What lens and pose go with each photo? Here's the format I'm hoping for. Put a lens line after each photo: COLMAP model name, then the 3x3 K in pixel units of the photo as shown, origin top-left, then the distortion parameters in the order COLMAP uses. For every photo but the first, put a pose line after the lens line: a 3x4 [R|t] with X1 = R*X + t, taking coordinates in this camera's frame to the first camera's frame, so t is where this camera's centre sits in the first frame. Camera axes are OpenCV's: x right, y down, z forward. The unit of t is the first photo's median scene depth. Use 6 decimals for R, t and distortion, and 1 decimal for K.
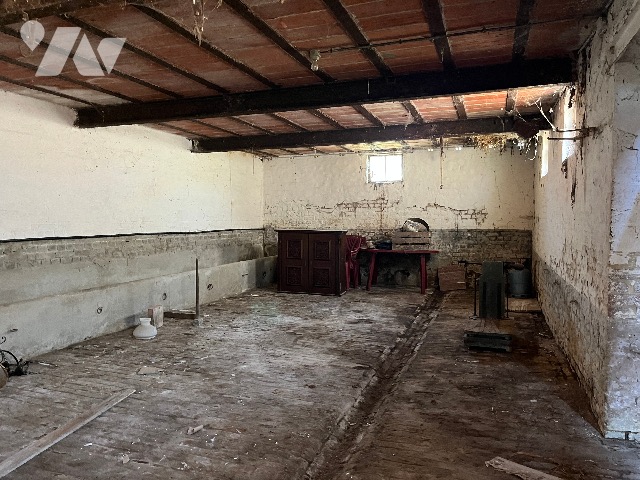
lens RADIAL K [[481.1, 0, 319.2], [0, 481.1, 239.6], [0, 0, 1]] dist [0.057721, -0.082279]
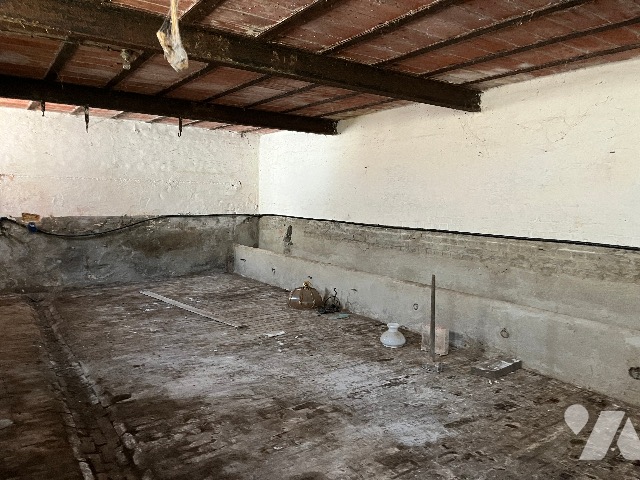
lens RADIAL K [[481.1, 0, 318.4], [0, 481.1, 239.0], [0, 0, 1]] dist [0.057721, -0.082279]
pose [[-0.586113, 0.058794, -0.808093, 0.548521], [-0.057398, 0.991845, 0.113794, -0.110514], [0.808194, 0.113079, -0.577959, 1.749870]]
